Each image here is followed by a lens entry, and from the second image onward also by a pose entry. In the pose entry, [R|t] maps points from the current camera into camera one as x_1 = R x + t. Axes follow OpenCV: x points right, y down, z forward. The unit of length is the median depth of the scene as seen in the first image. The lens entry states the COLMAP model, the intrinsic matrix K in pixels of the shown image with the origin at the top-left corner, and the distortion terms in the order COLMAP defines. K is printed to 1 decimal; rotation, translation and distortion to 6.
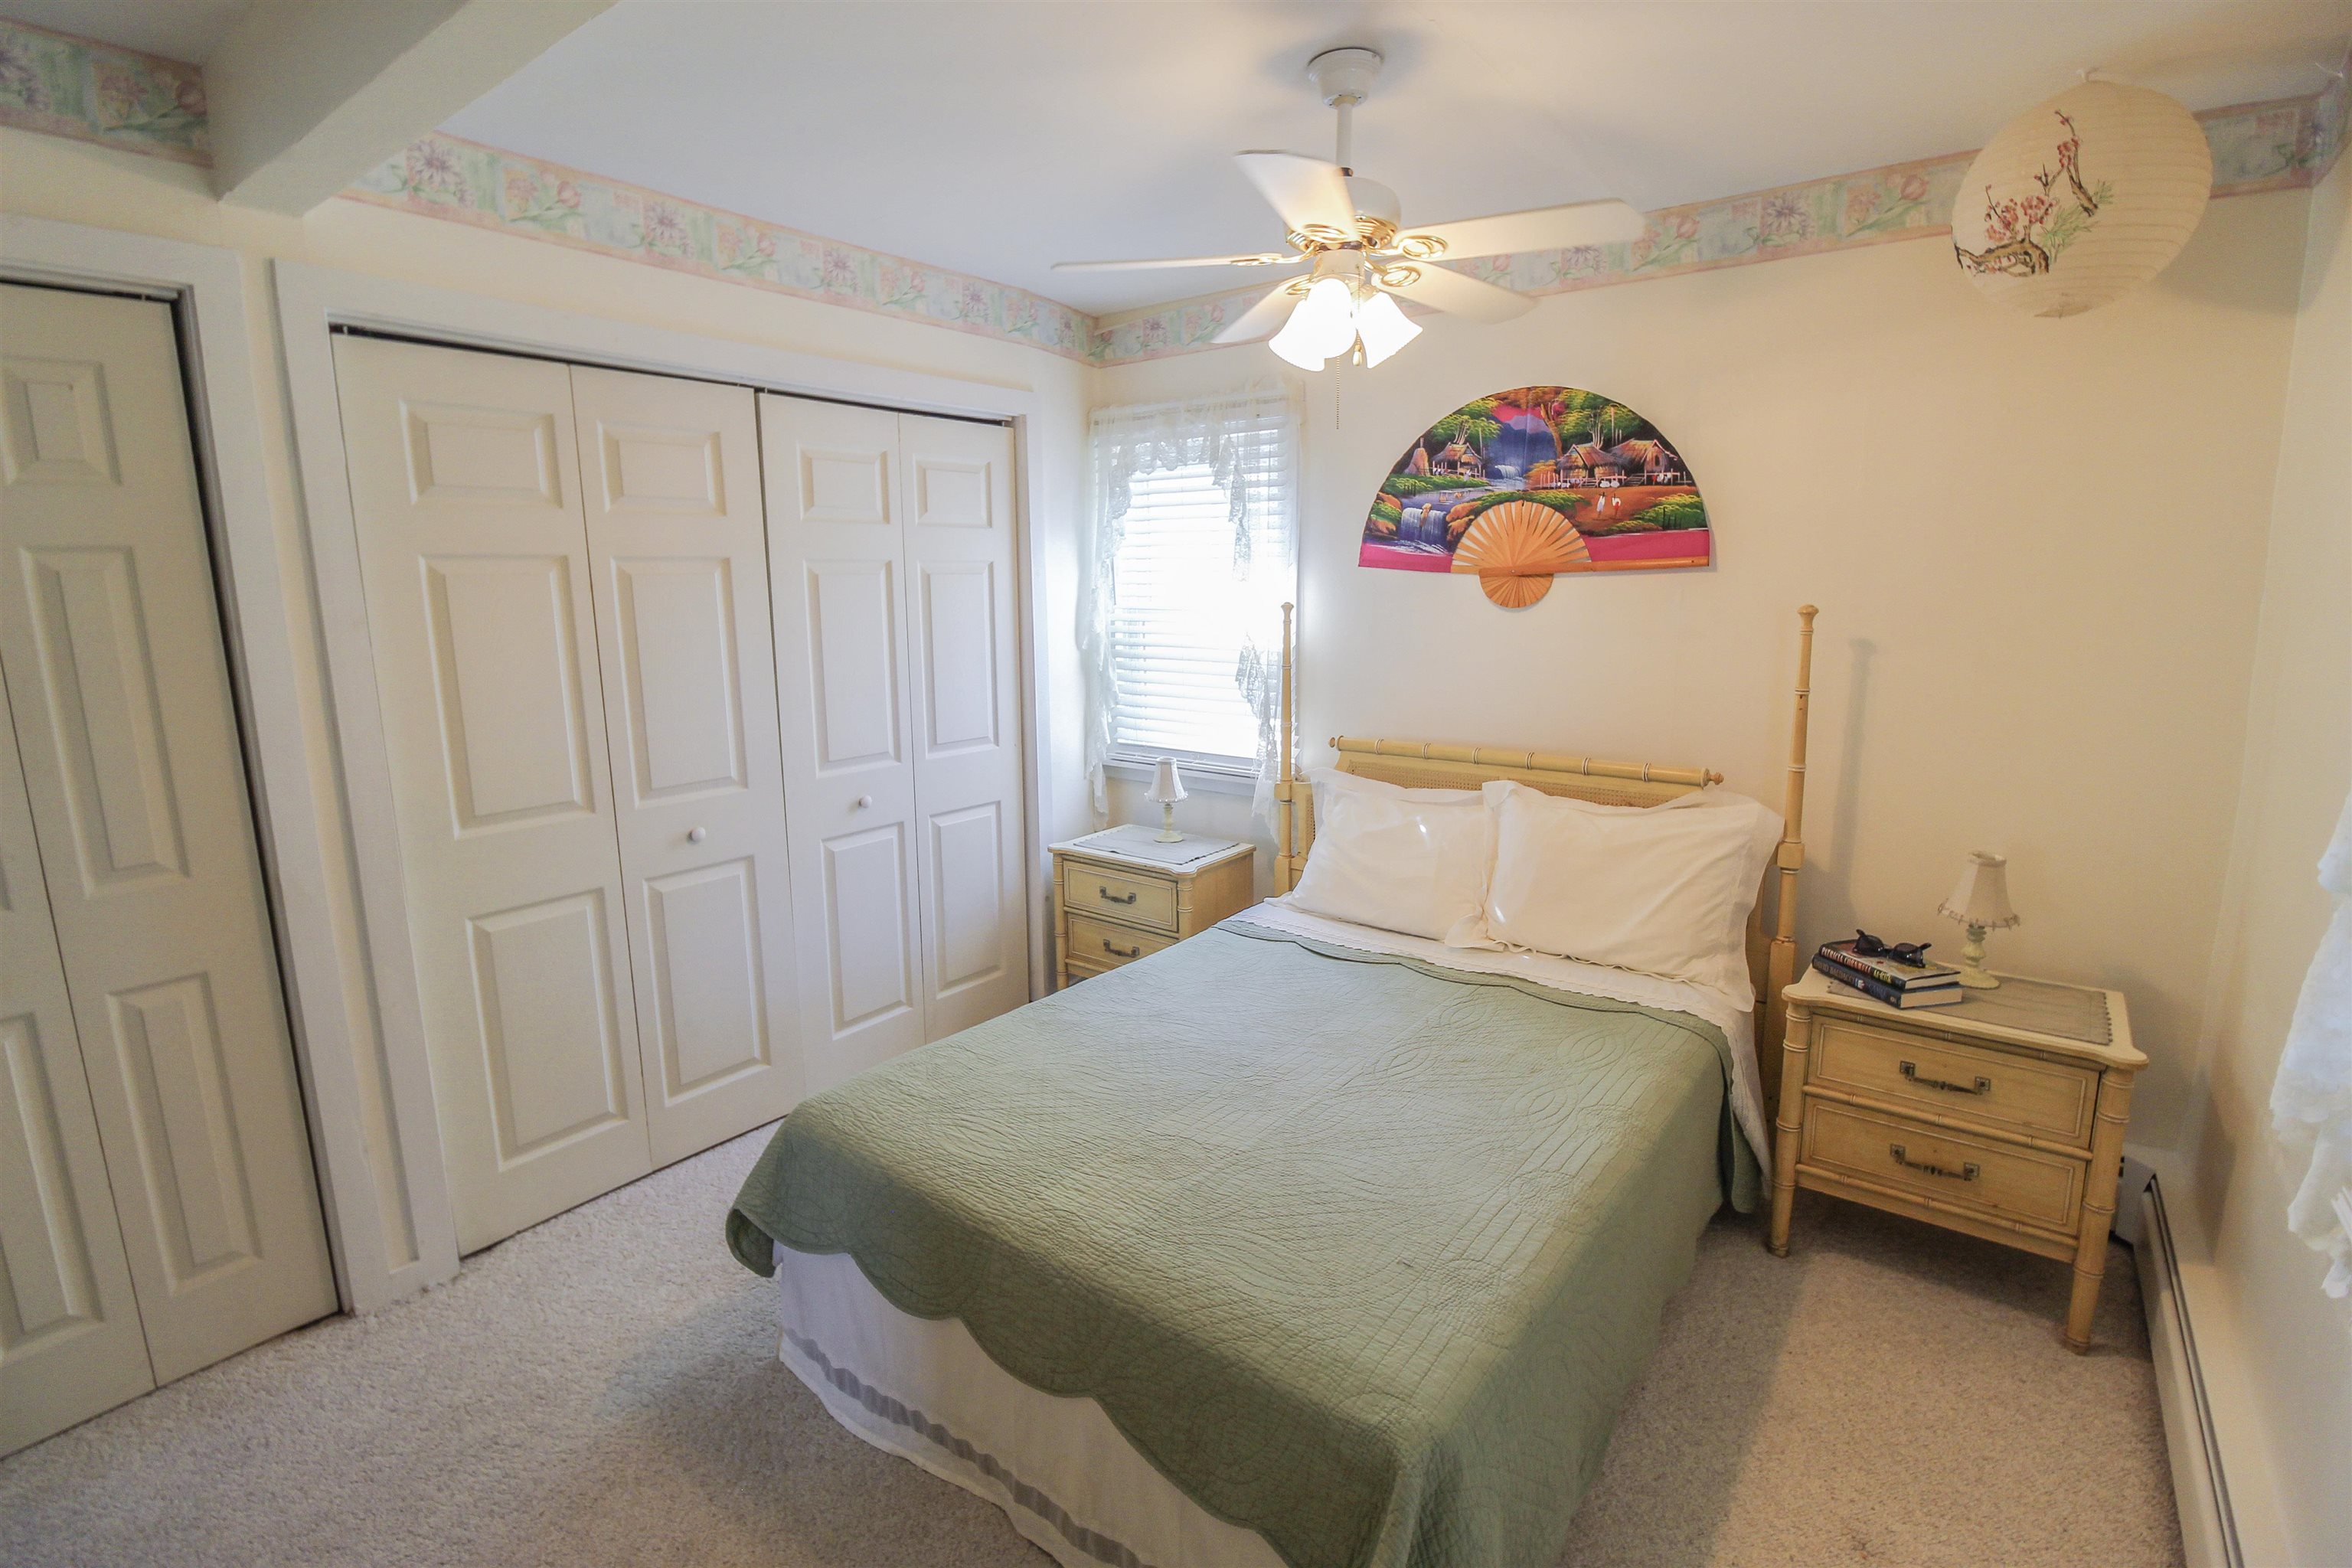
lens RADIAL K [[1082.5, 0, 1173.0], [0, 1082.5, 762.1], [0, 0, 1]] dist [-0.004077, -0.011328]
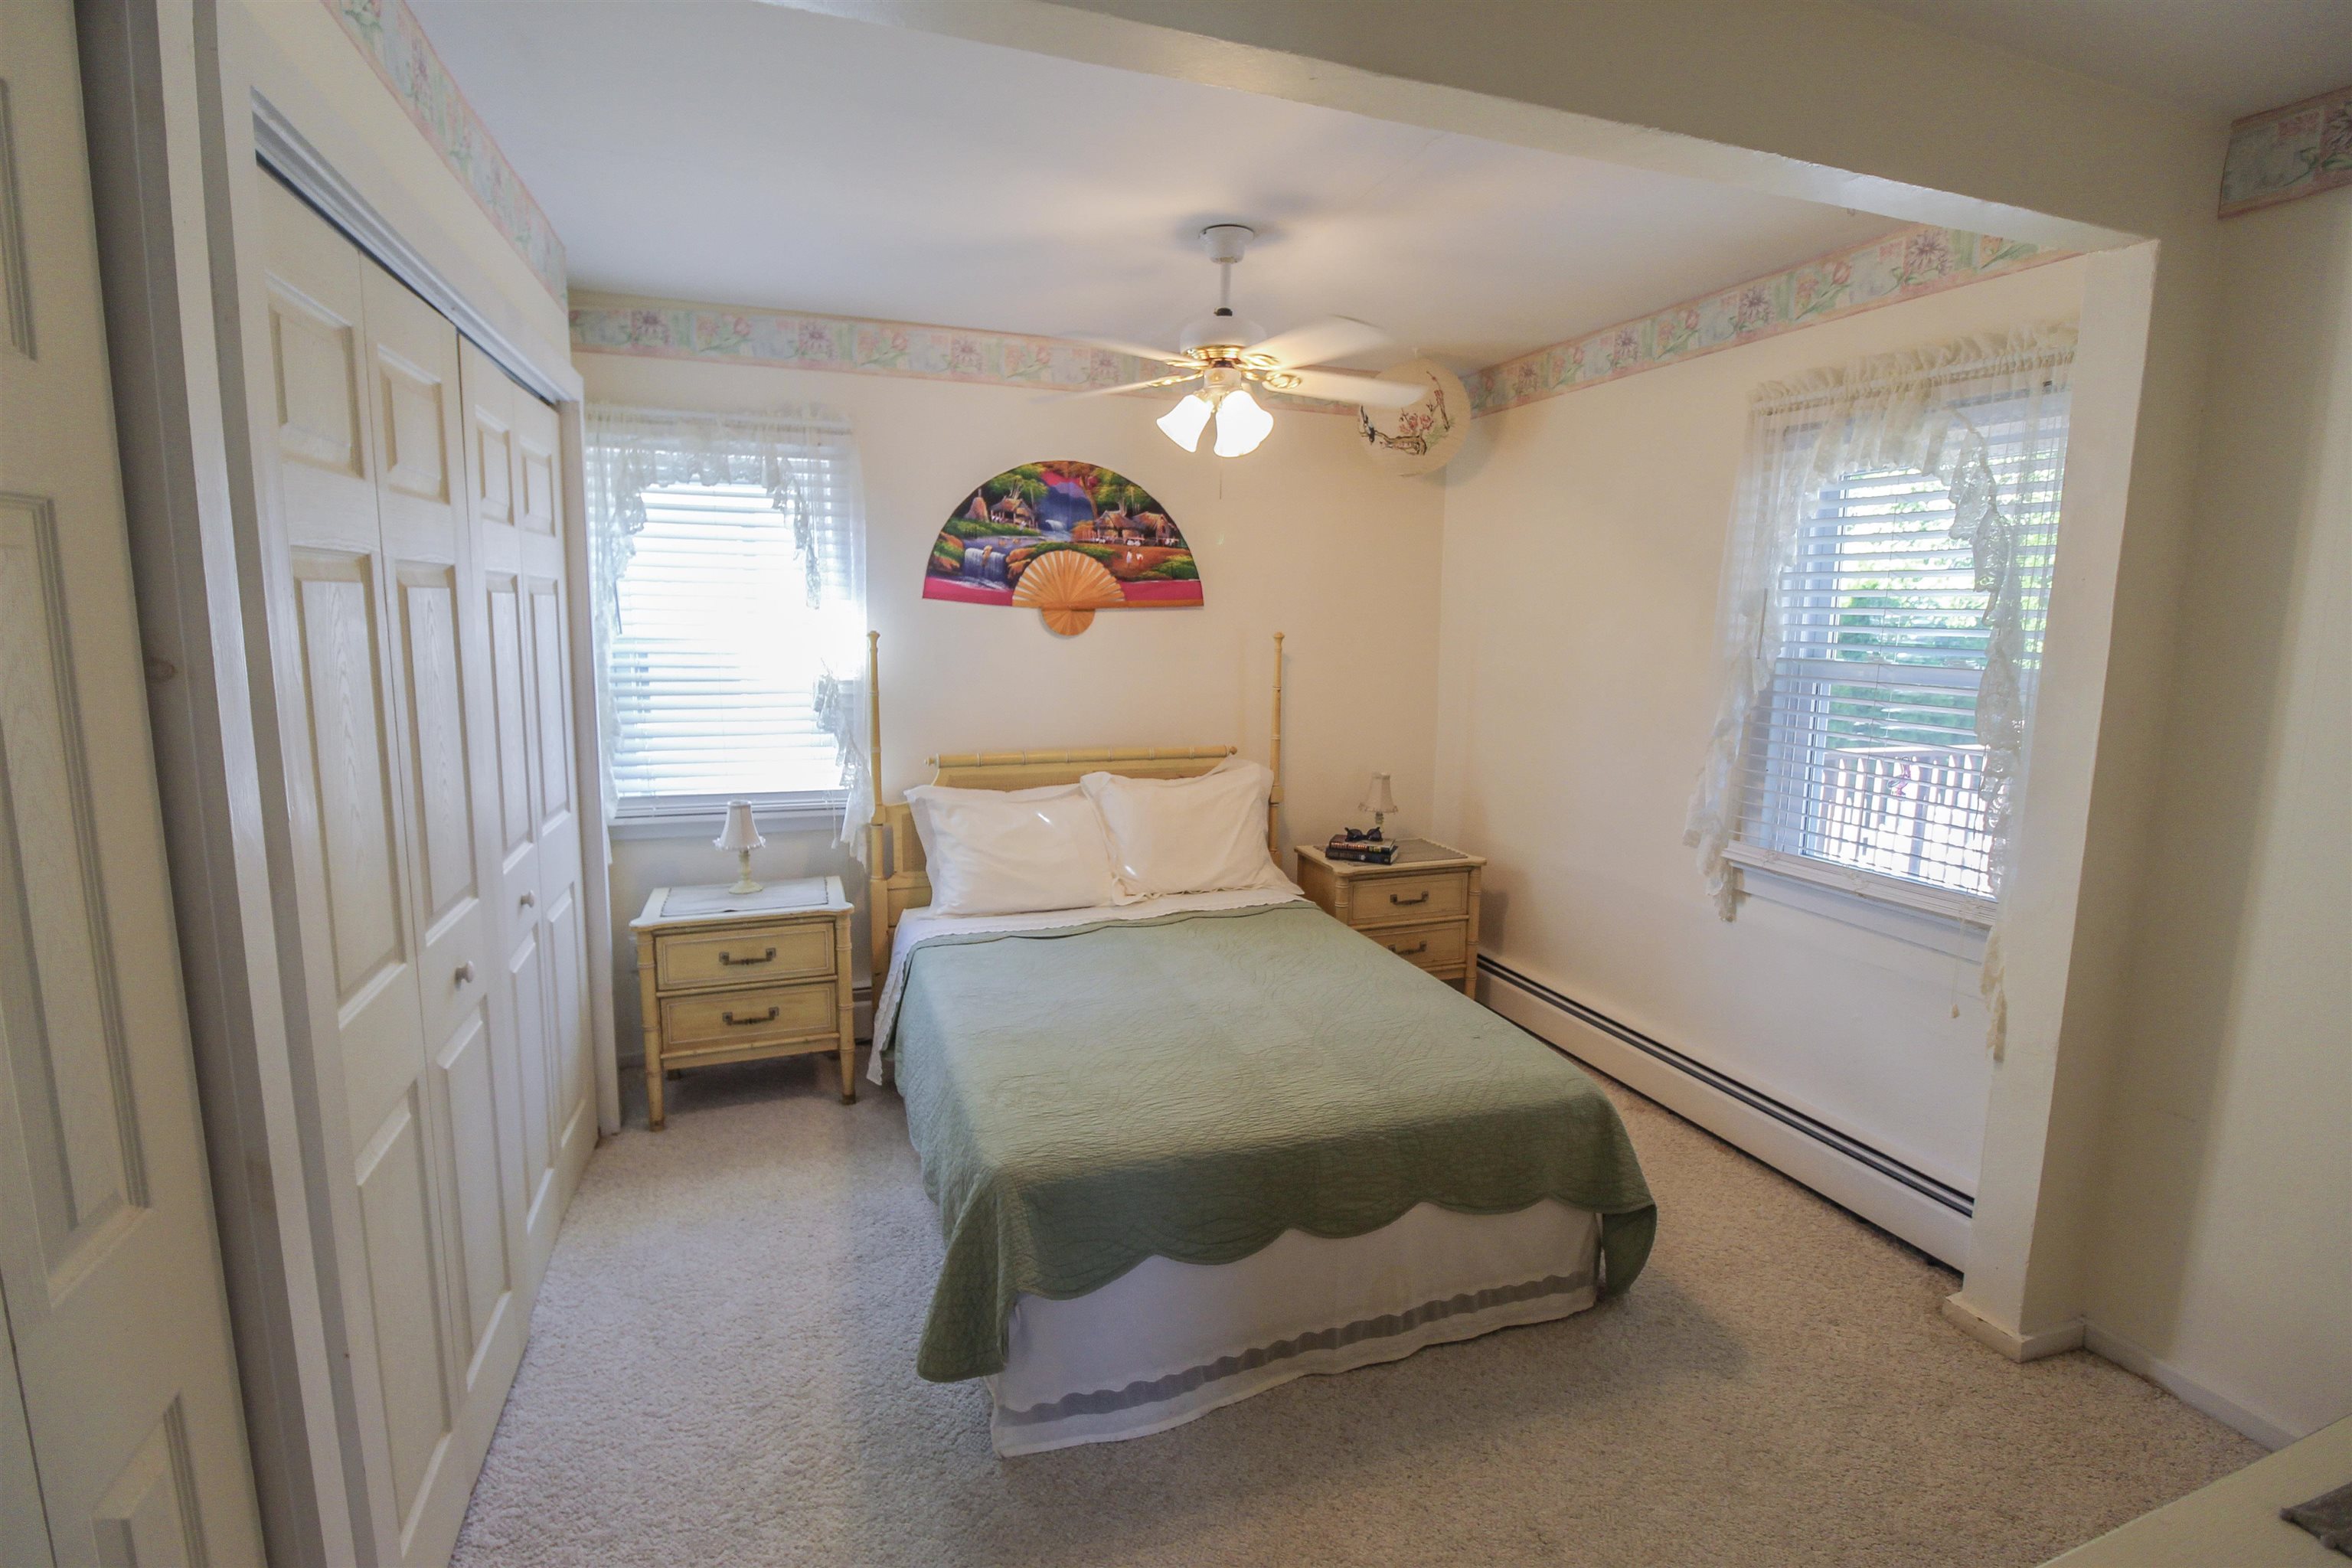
lens RADIAL K [[1082.5, 0, 1171.2], [0, 1082.5, 767.2], [0, 0, 1]] dist [-0.004077, -0.011328]
pose [[0.541430, -0.102309, 0.834498, -0.673198], [0.124037, 0.991427, 0.041072, -0.029177], [-0.831546, 0.081271, 0.549479, 0.231150]]
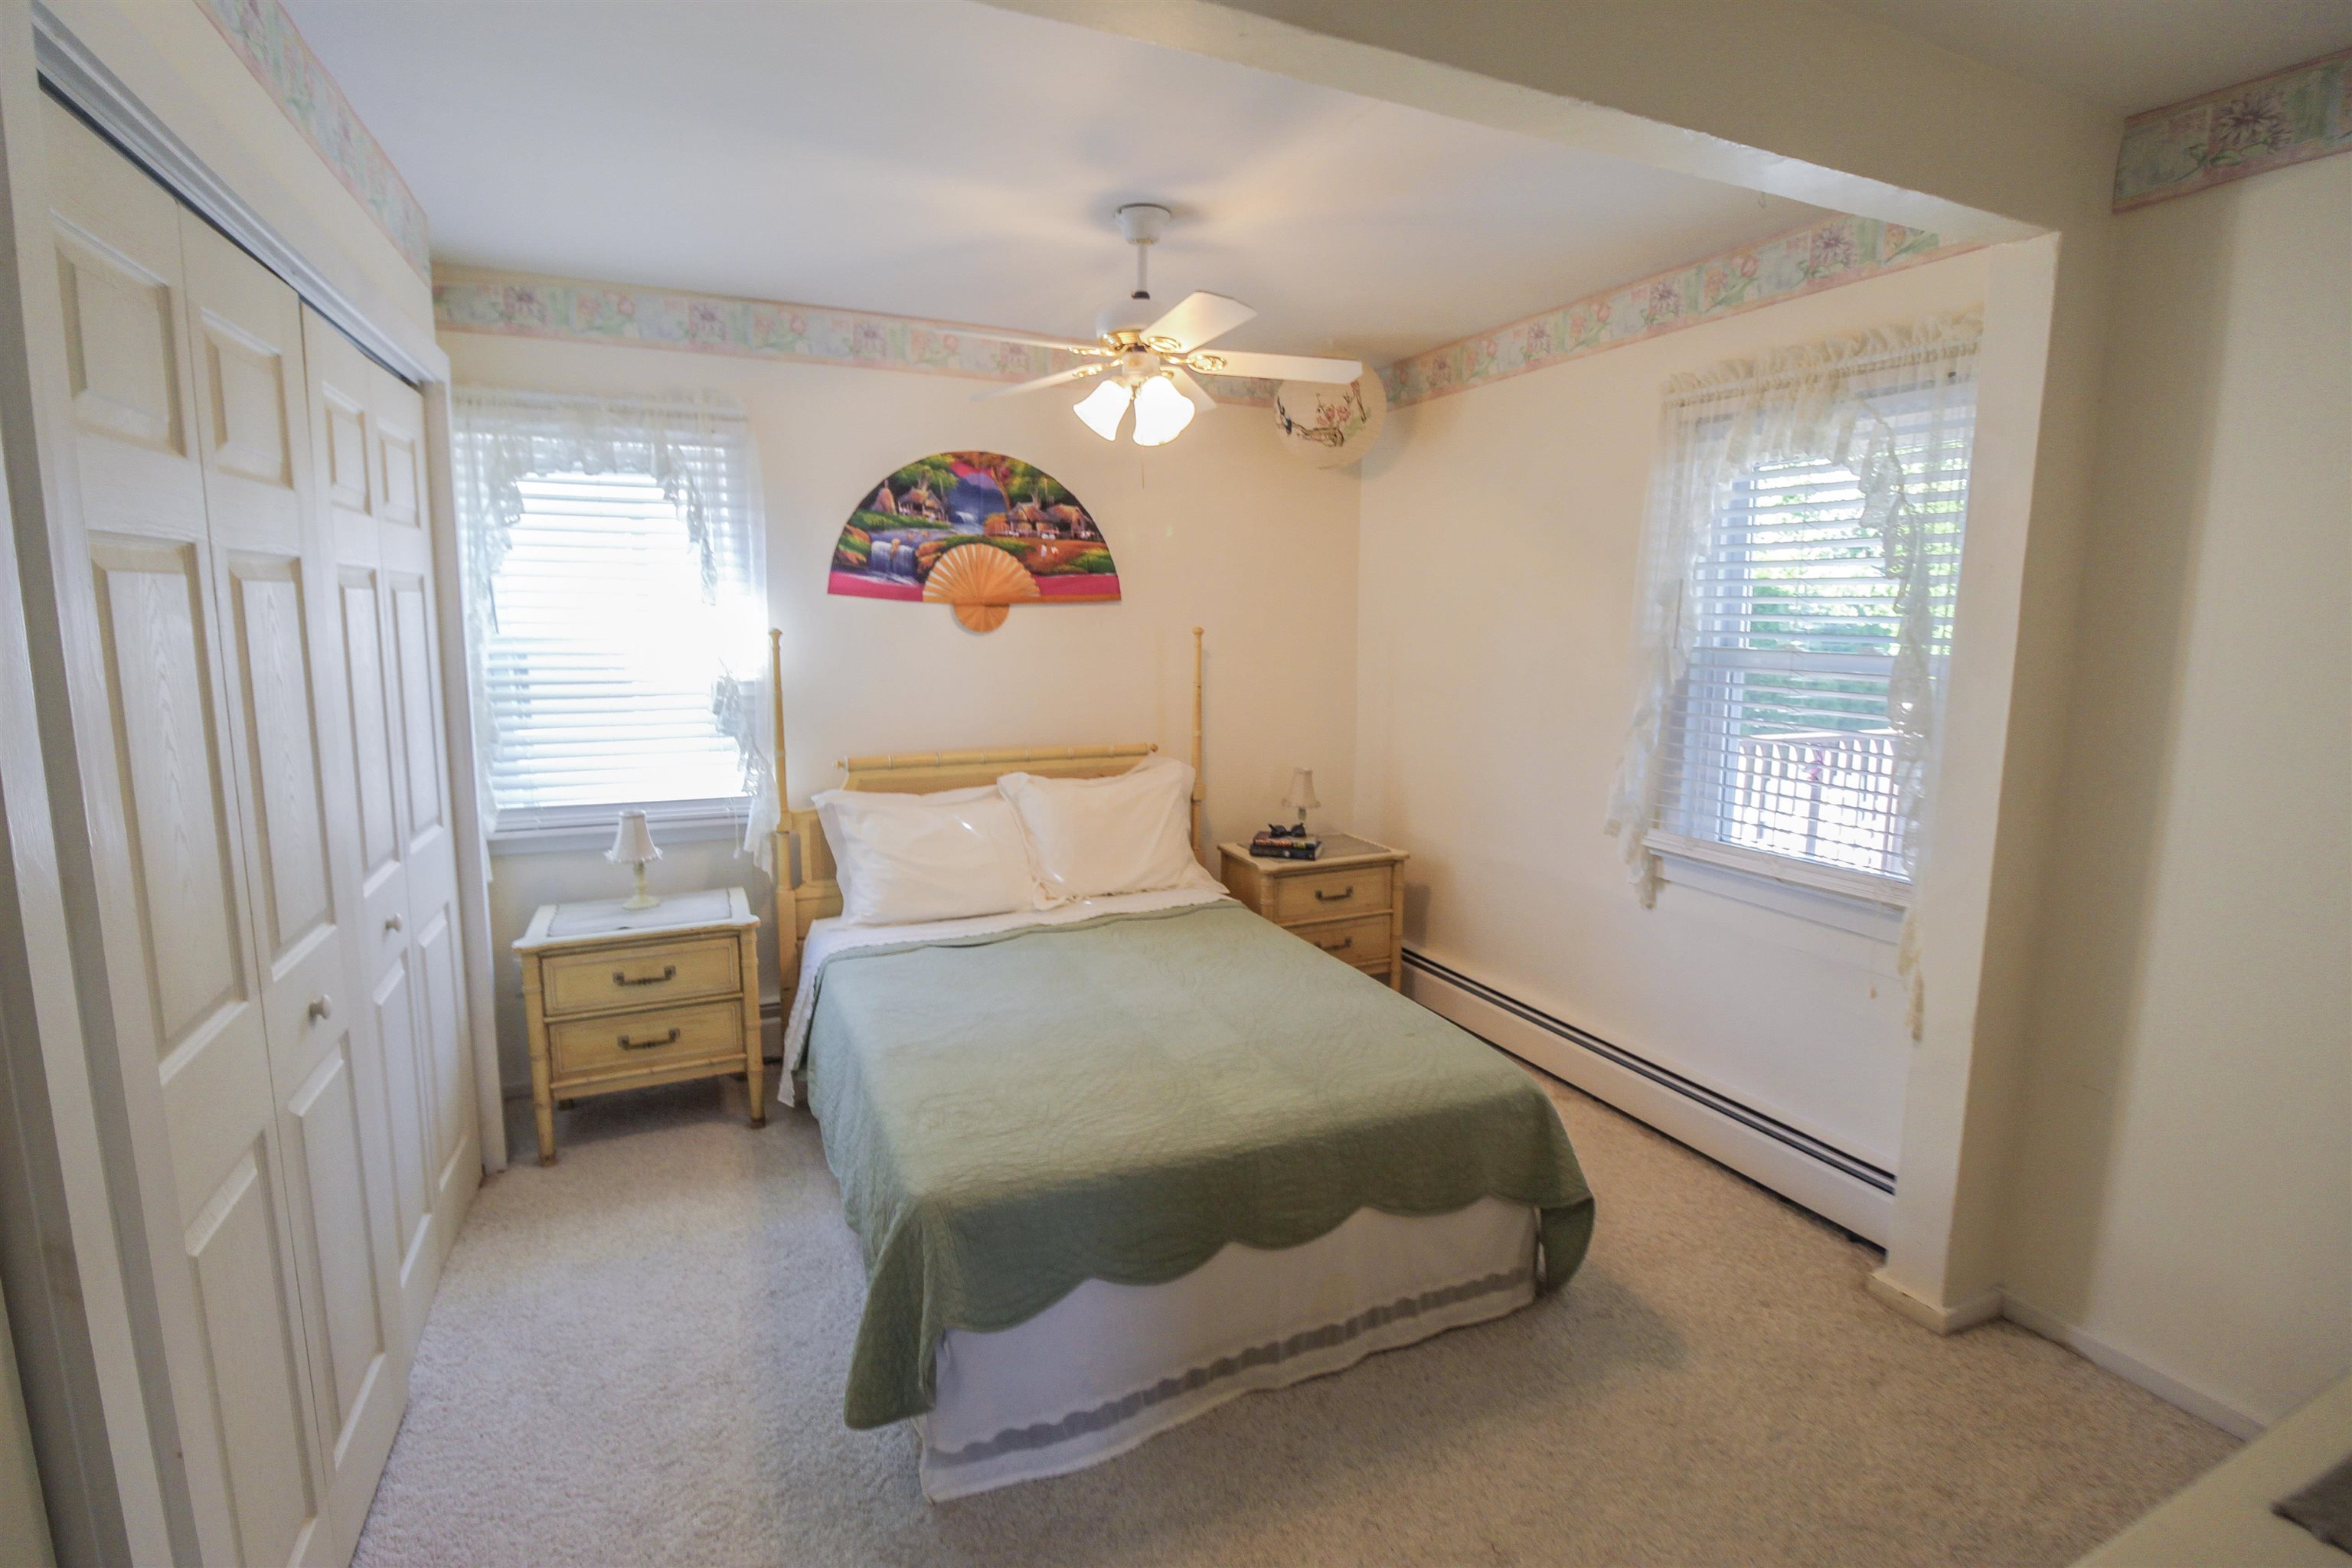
lens RADIAL K [[1082.5, 0, 1171.7], [0, 1082.5, 765.9], [0, 0, 1]] dist [-0.004077, -0.011328]
pose [[0.470123, -0.112006, 0.875465, -0.654152], [0.138379, 0.989002, 0.052222, -0.029288], [-0.871685, 0.096595, 0.480452, 0.253595]]
